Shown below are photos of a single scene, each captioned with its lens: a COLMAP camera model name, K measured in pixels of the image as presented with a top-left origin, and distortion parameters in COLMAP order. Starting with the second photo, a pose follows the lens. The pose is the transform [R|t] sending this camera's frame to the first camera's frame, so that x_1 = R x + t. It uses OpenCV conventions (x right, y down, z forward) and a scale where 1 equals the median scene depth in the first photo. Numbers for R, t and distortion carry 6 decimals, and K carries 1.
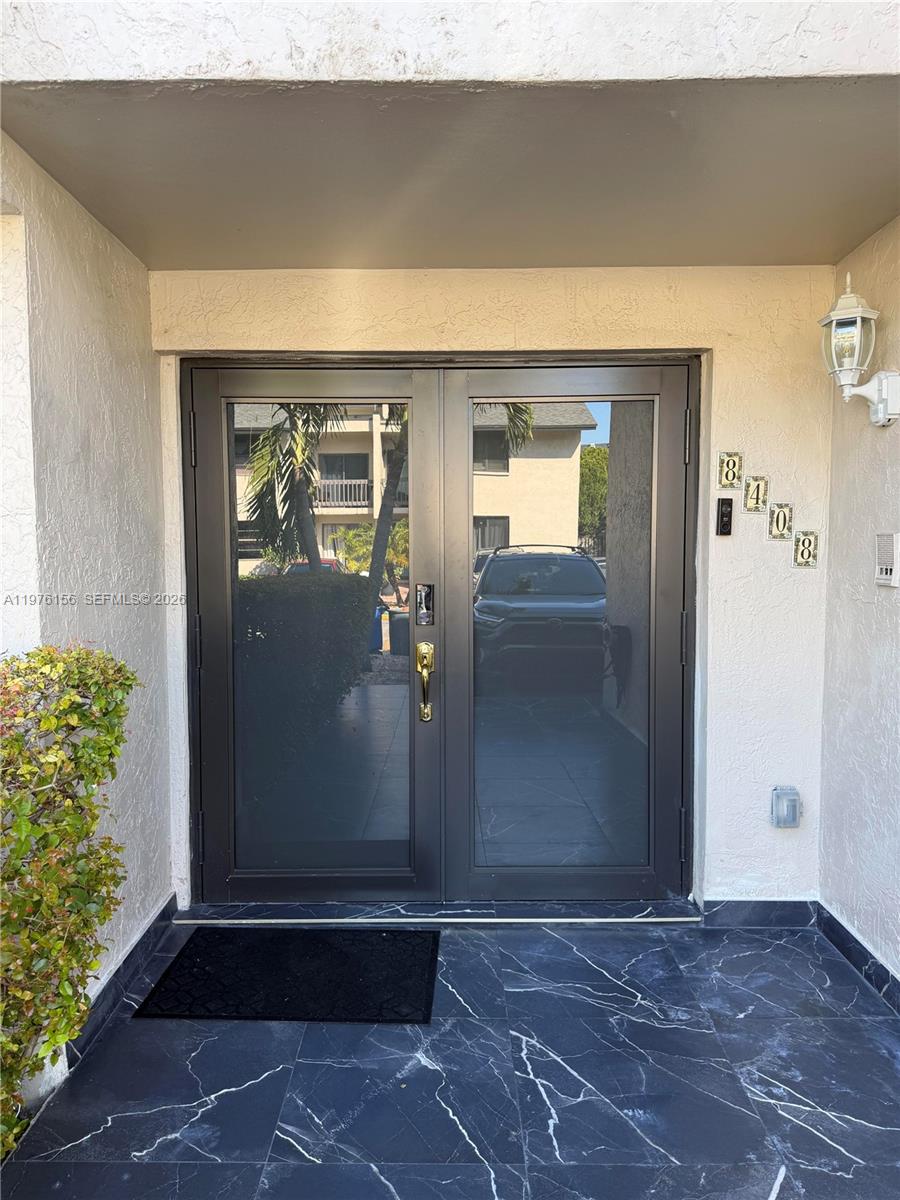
lens RADIAL K [[848.4, 0, 444.9], [0, 848.4, 597.0], [0, 0, 1]] dist [0.021235, -0.025337]
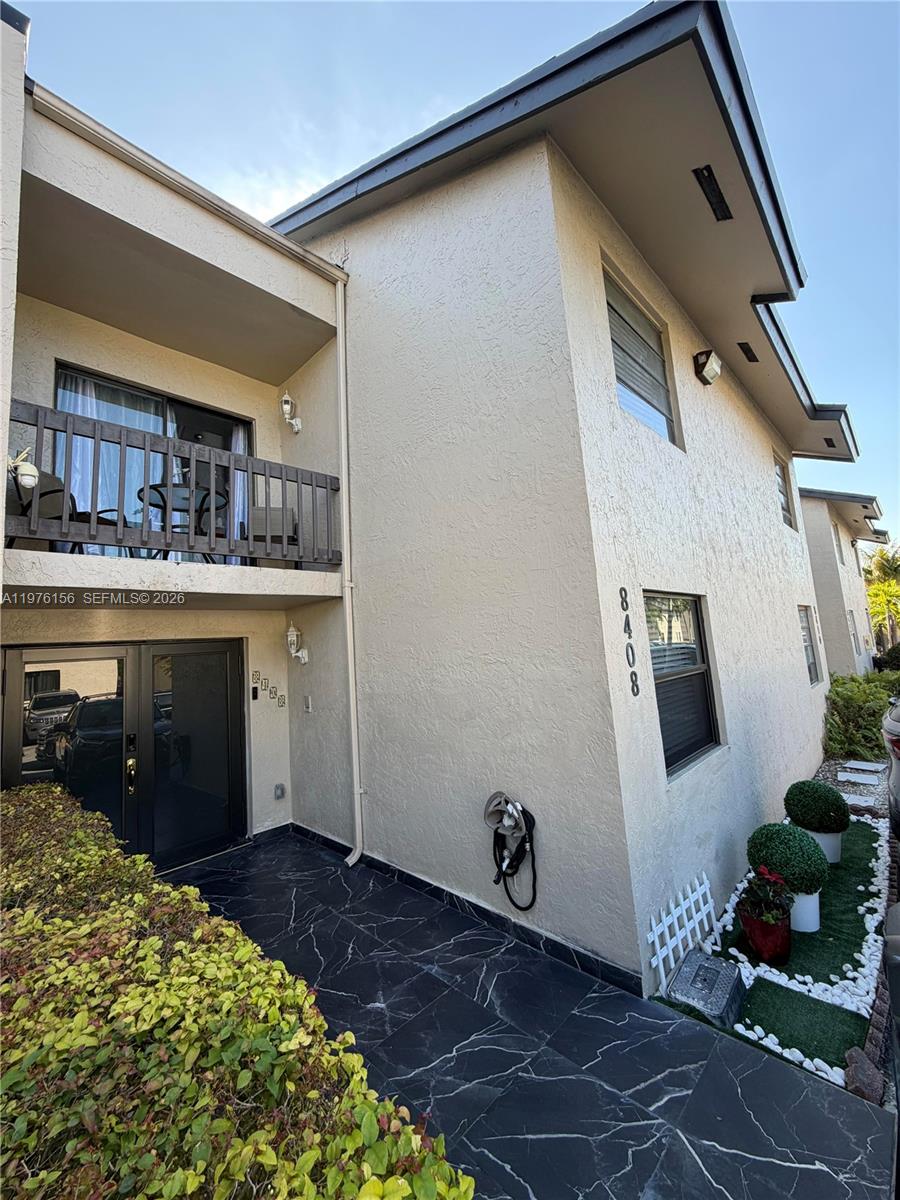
lens RADIAL K [[477.9, 0, 450.8], [0, 477.9, 597.6], [0, 0, 1]] dist [0.000560, 0.000078]
pose [[0.696551, 0.033714, 0.716715, -0.442748], [0.113973, 0.981014, -0.156913, -0.092160], [-0.708397, 0.190984, 0.679484, -0.747909]]
